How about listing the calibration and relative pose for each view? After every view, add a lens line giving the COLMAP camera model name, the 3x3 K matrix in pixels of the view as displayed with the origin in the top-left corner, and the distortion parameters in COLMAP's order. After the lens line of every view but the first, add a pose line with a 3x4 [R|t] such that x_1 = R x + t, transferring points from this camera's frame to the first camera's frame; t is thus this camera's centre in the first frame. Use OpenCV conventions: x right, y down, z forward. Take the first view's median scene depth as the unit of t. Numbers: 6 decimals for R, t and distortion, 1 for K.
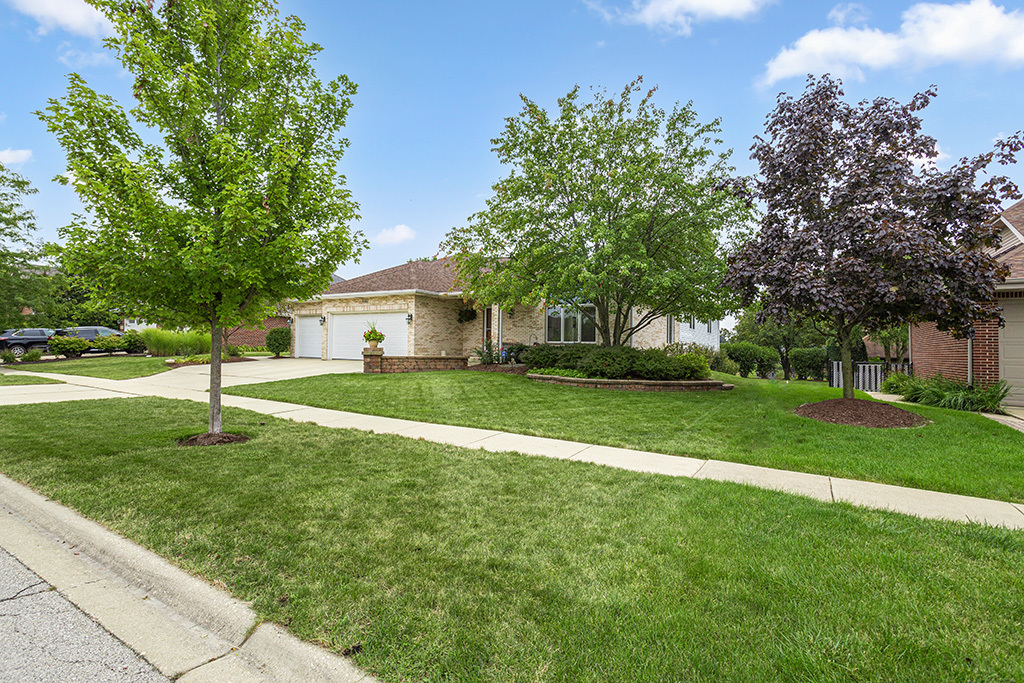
lens RADIAL K [[503.5, 0, 488.7], [0, 503.5, 317.2], [0, 0, 1]] dist [0.001343, 0.000230]
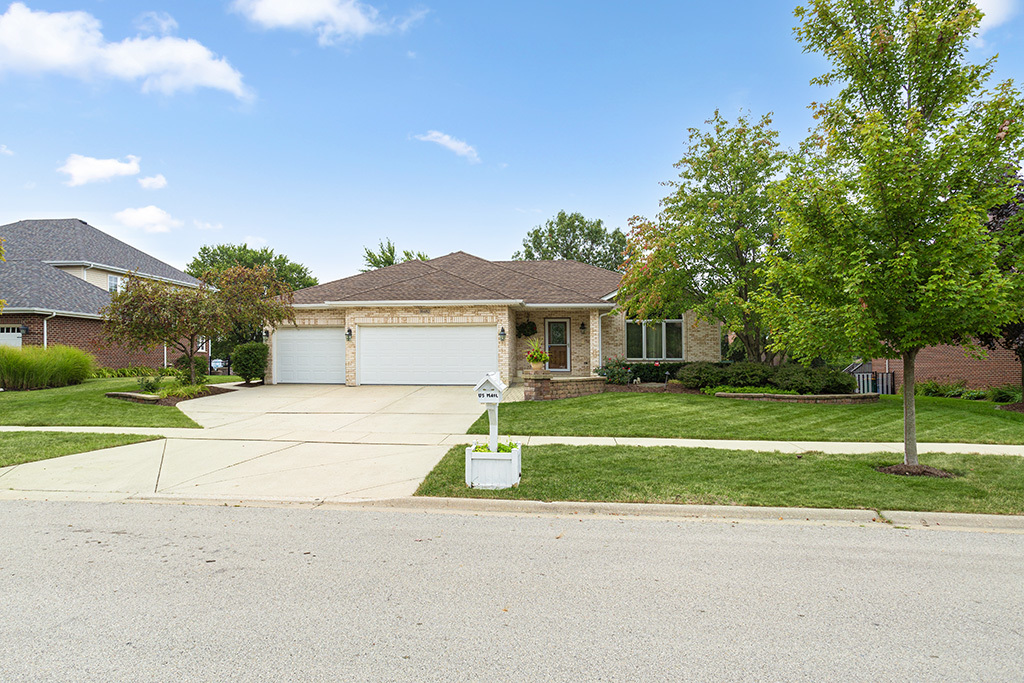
lens RADIAL K [[591.2, 0, 487.5], [0, 591.2, 311.3], [0, 0, 1]] dist [-0.000814, 0.000106]
pose [[0.890276, 0.020131, 0.454976, -0.640909], [-0.012964, 0.999738, -0.018868, -0.016861], [-0.455237, 0.010900, 0.890304, 0.111835]]
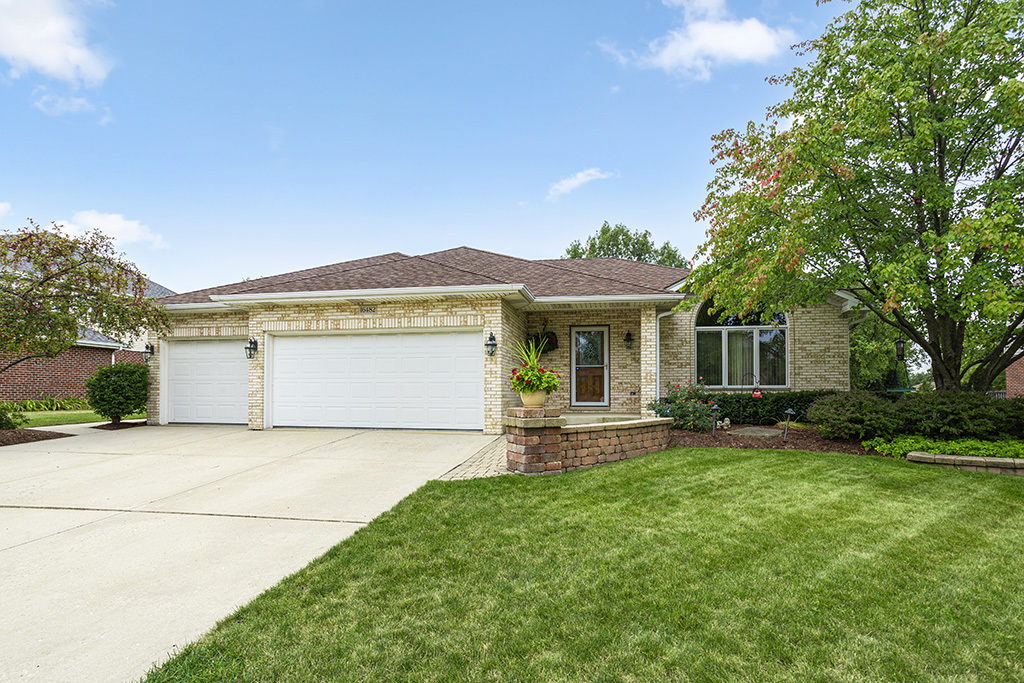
lens RADIAL K [[497.8, 0, 523.6], [0, 497.8, 382.5], [0, 0, 1]] dist [-0.027819, 0.030391]
pose [[0.908632, -0.011534, 0.417437, -0.337294], [-0.007989, 0.998955, 0.044991, 0.018189], [-0.417520, -0.044216, 0.907591, 0.531704]]
